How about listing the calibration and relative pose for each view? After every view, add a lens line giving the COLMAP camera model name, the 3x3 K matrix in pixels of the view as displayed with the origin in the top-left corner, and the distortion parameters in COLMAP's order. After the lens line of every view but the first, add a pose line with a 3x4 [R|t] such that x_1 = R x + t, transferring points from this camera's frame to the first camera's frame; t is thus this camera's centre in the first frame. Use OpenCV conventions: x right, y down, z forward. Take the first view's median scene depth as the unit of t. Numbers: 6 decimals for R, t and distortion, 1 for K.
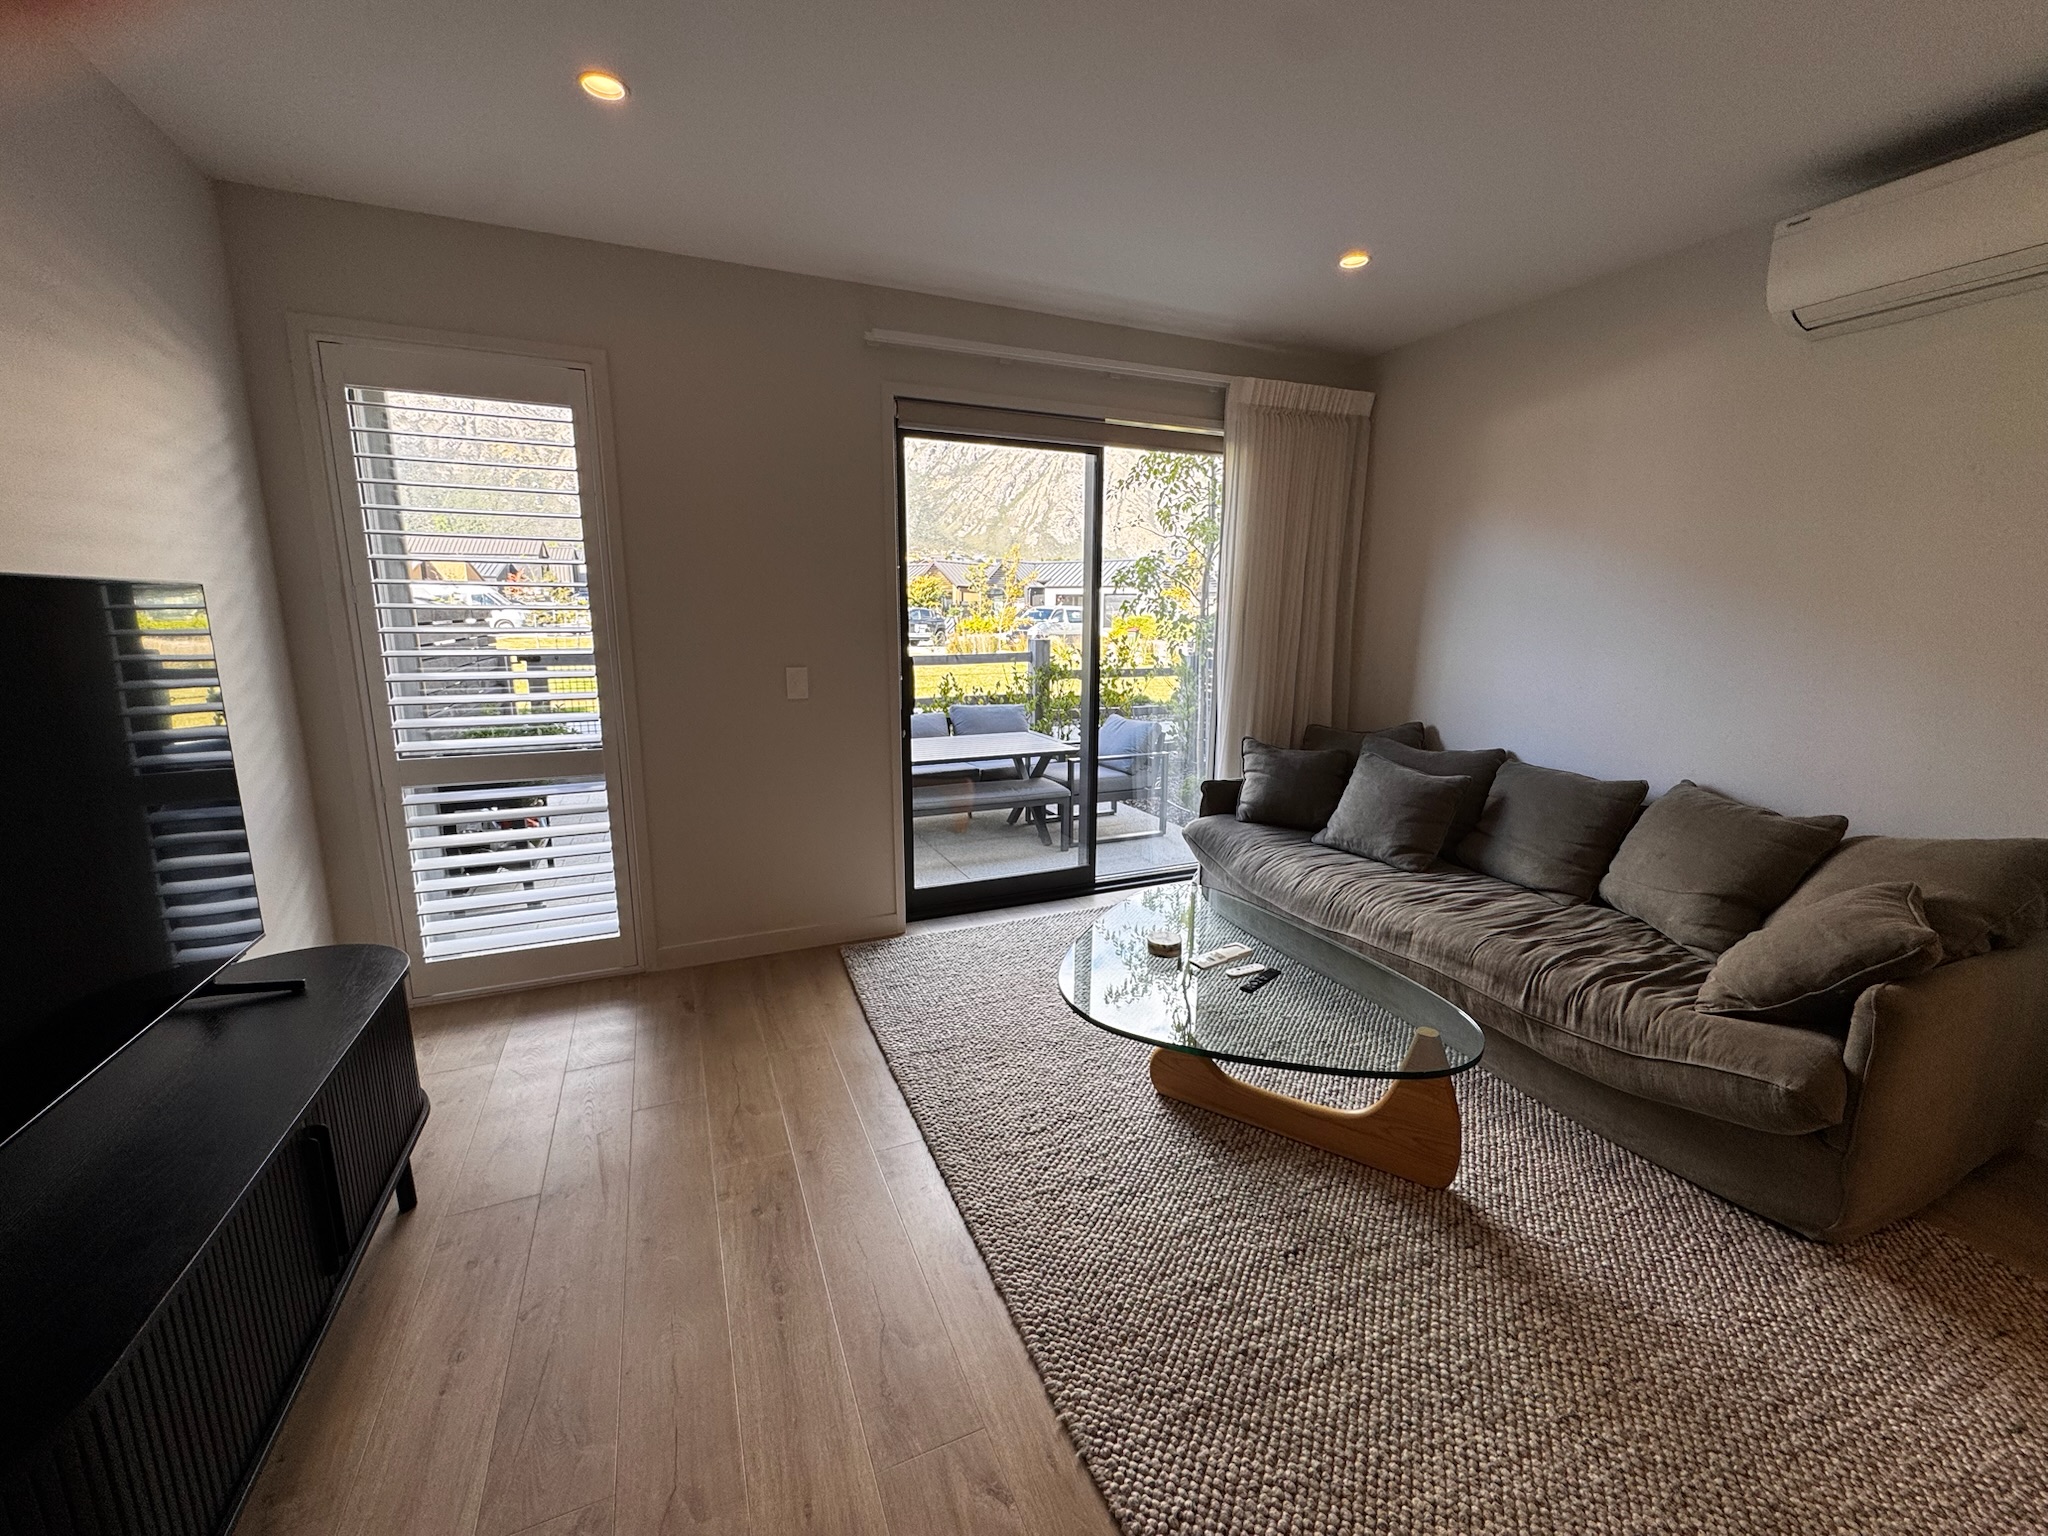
lens RADIAL K [[812.5, 0, 1019.3], [0, 812.5, 769.5], [0, 0, 1]] dist [-0.005479, 0.000267]
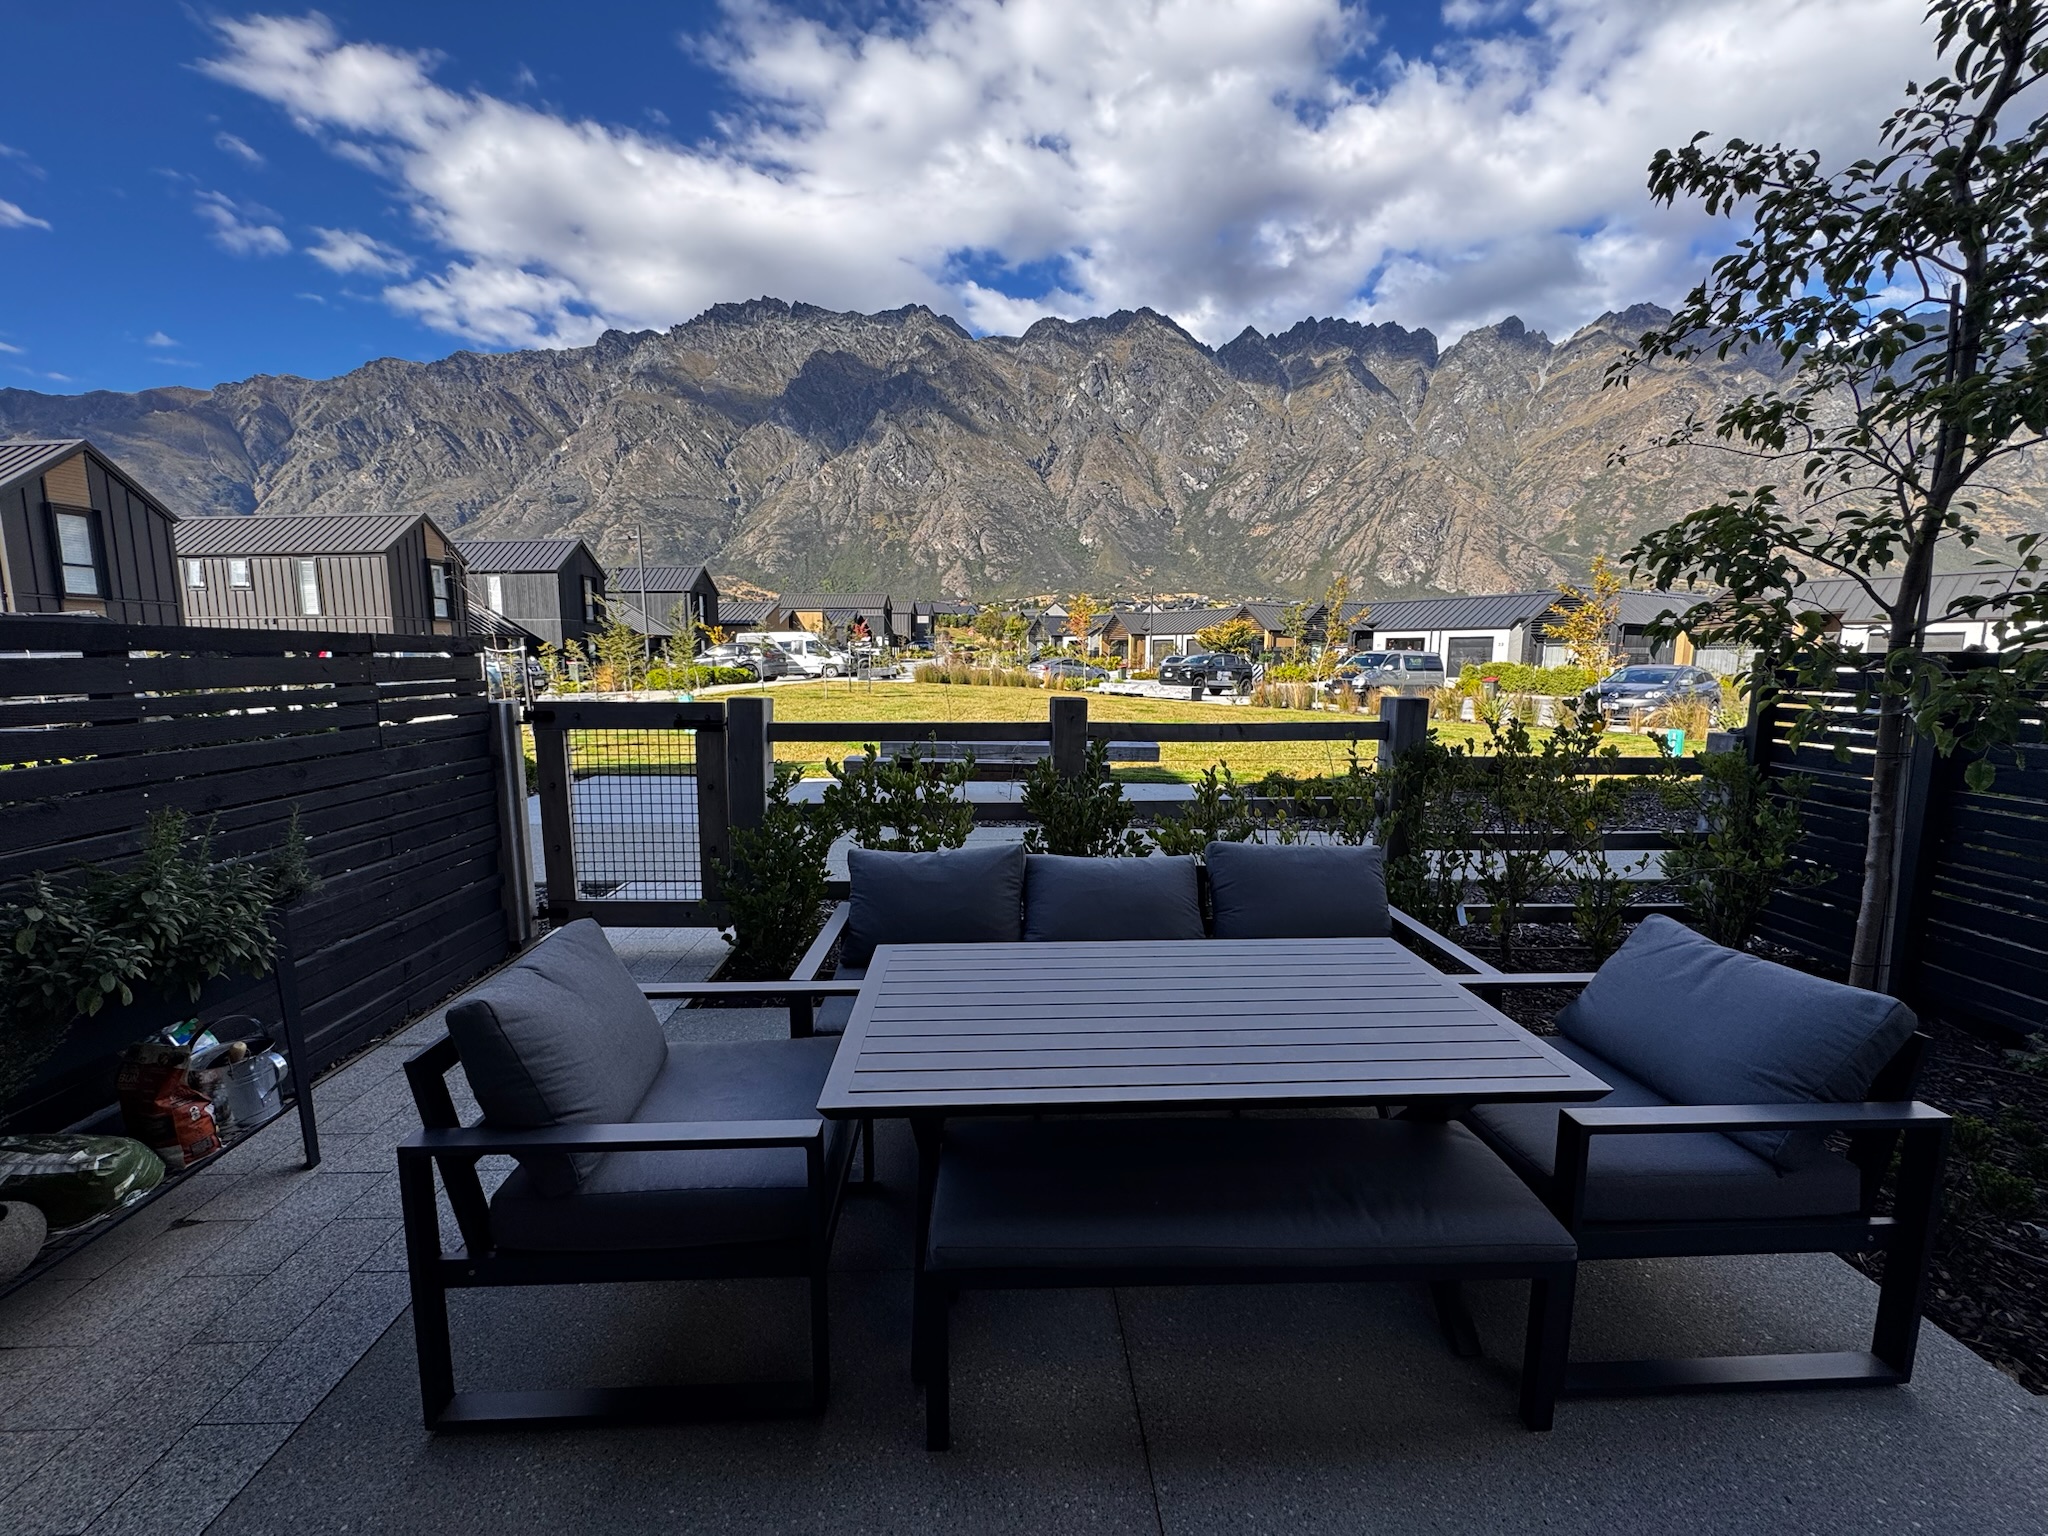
lens RADIAL K [[812.5, 0, 1026.3], [0, 812.5, 765.2], [0, 0, 1]] dist [-0.005479, 0.000267]
pose [[0.934315, 0.046045, -0.353461, -0.003714], [-0.067780, 0.996479, -0.049356, -0.017580], [0.349943, 0.070071, 0.934146, 0.099714]]
